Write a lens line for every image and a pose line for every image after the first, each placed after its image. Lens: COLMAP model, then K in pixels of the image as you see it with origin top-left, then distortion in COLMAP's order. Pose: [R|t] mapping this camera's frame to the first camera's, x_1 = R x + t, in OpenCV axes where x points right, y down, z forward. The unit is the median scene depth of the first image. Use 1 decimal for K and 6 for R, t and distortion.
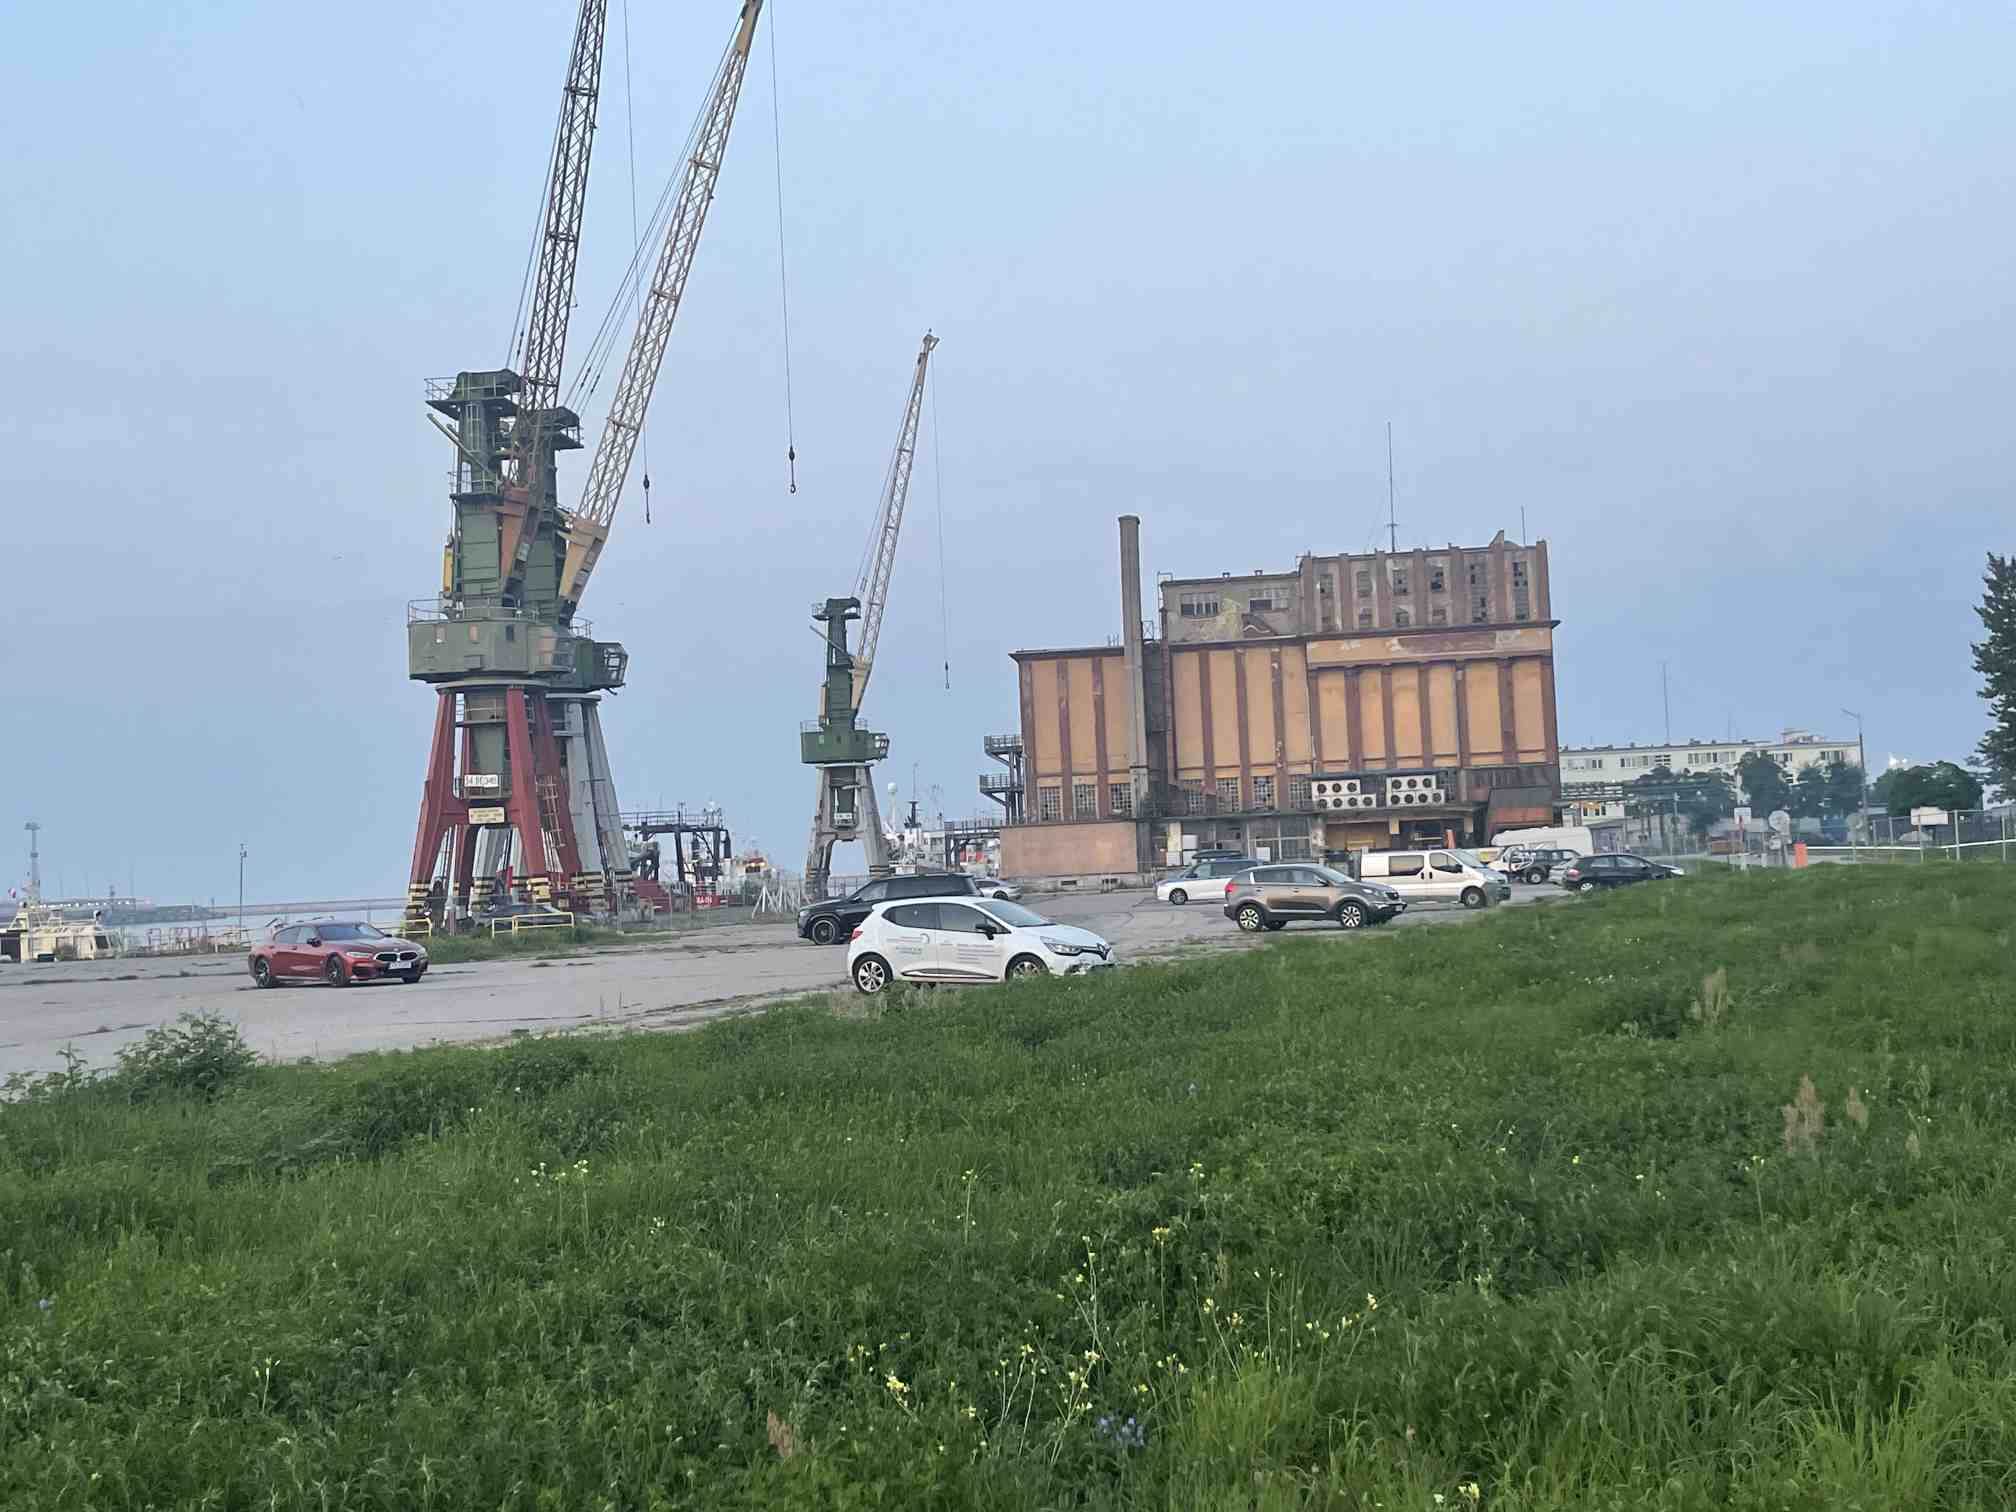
lens RADIAL K [[2251.1, 0, 1008.0], [0, 2251.1, 756.0], [0, 0, 1]] dist [0.005029, 0.012600]
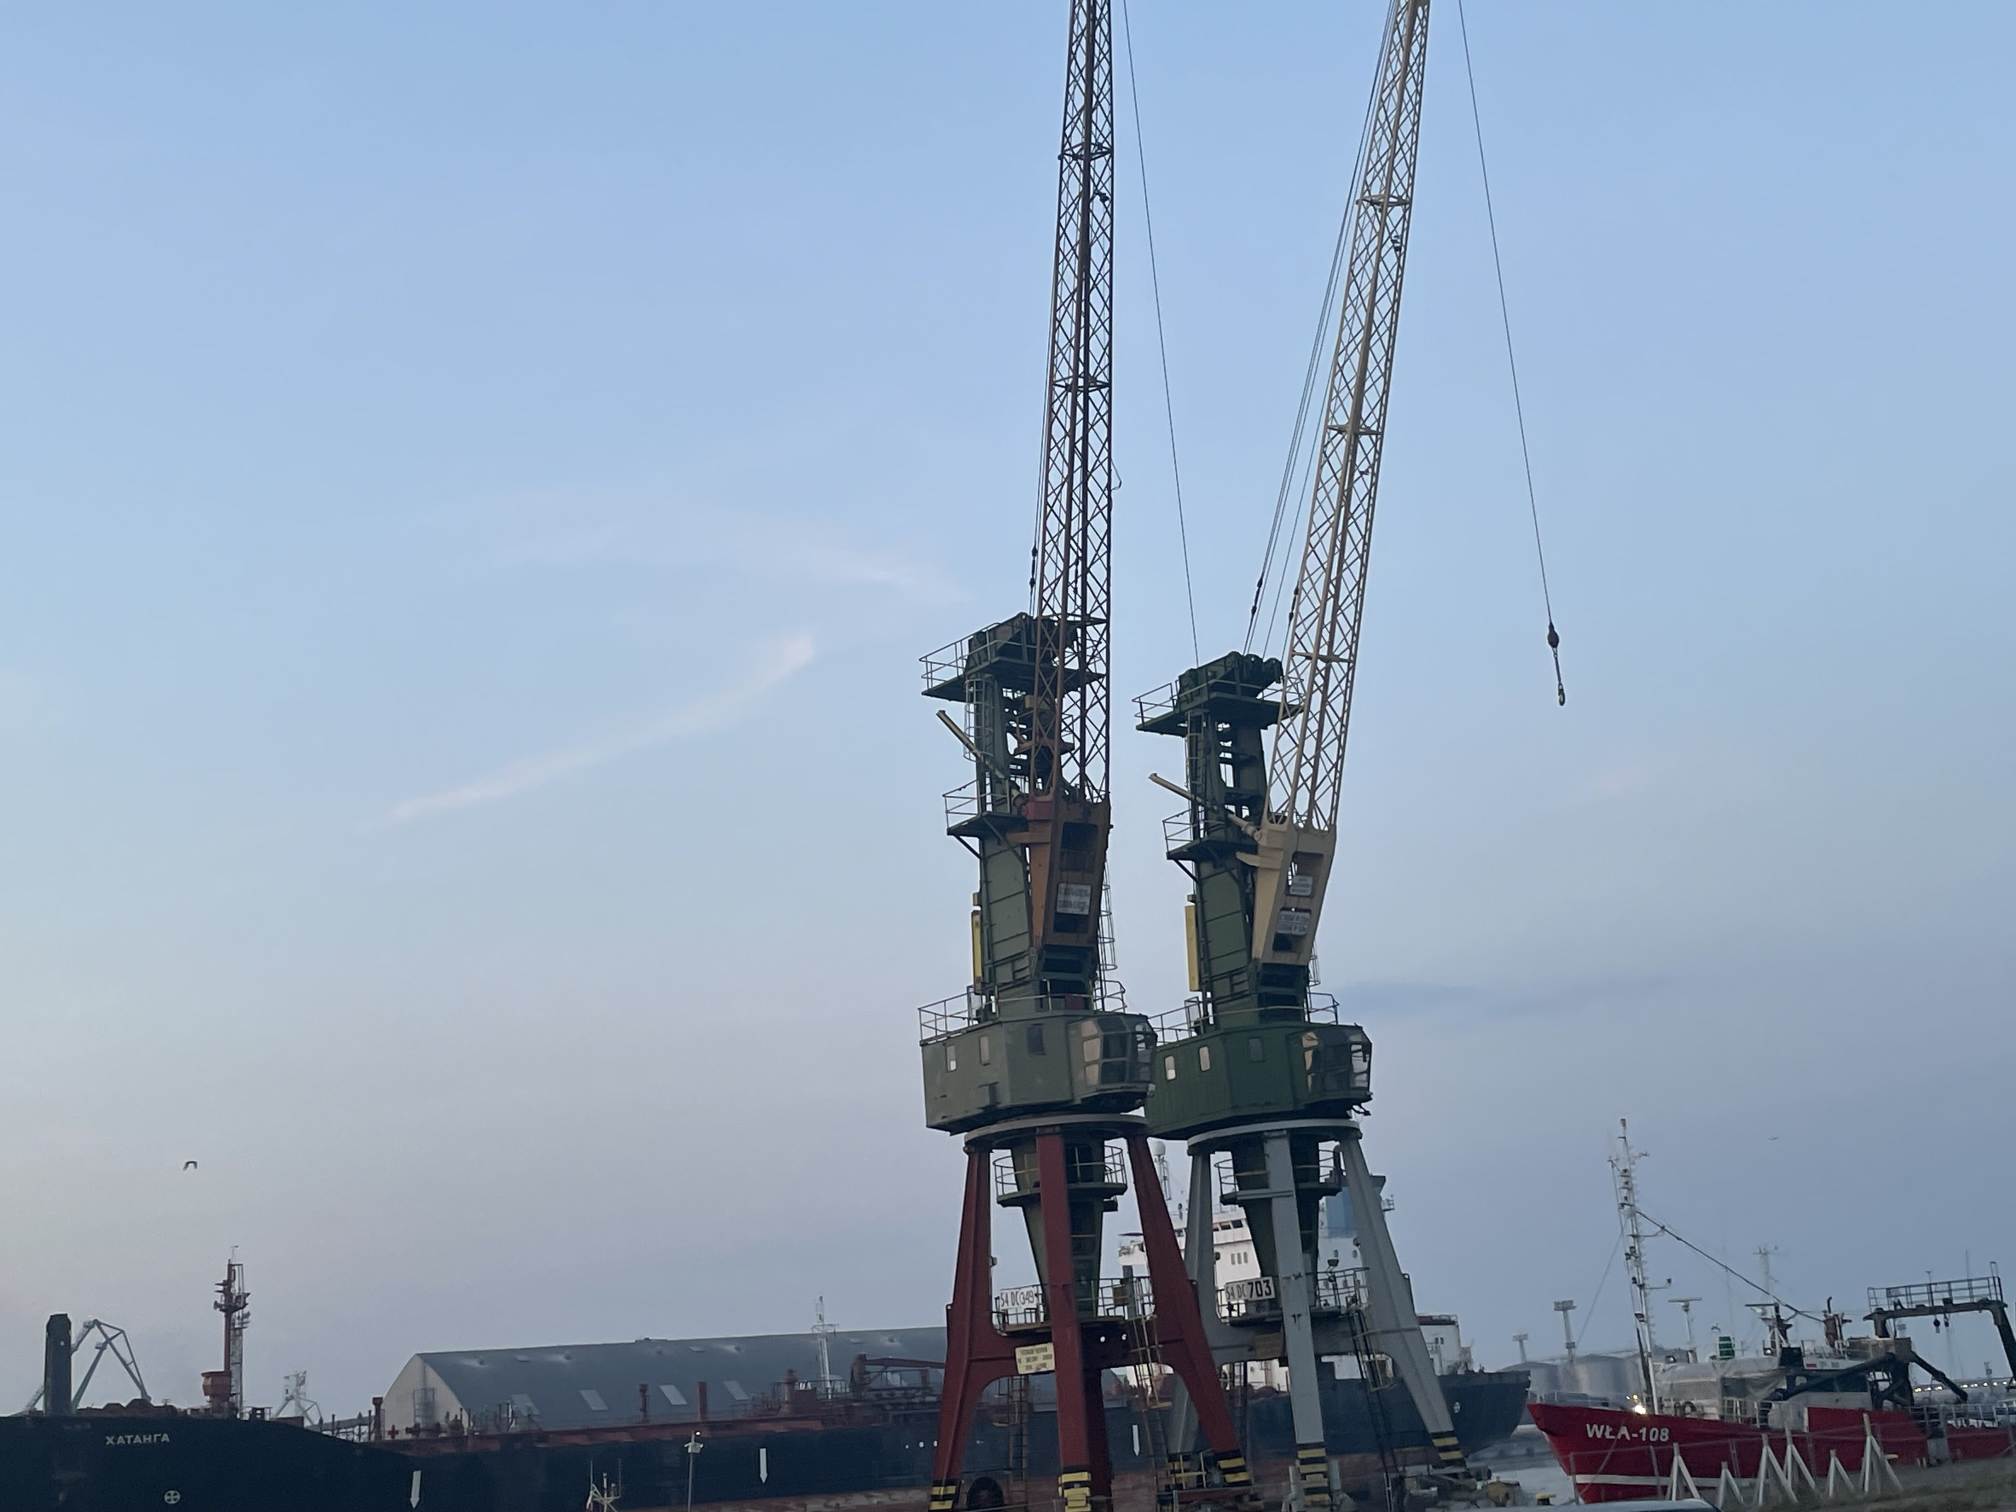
lens RADIAL K [[2471.3, 0, 1008.0], [0, 2471.3, 756.0], [0, 0, 1]] dist [0.108820, -0.084733]
pose [[0.682760, -0.205888, -0.701034, 0.244483], [0.082738, 0.975091, -0.205795, 0.006258], [0.725943, 0.082506, 0.682788, 0.538223]]
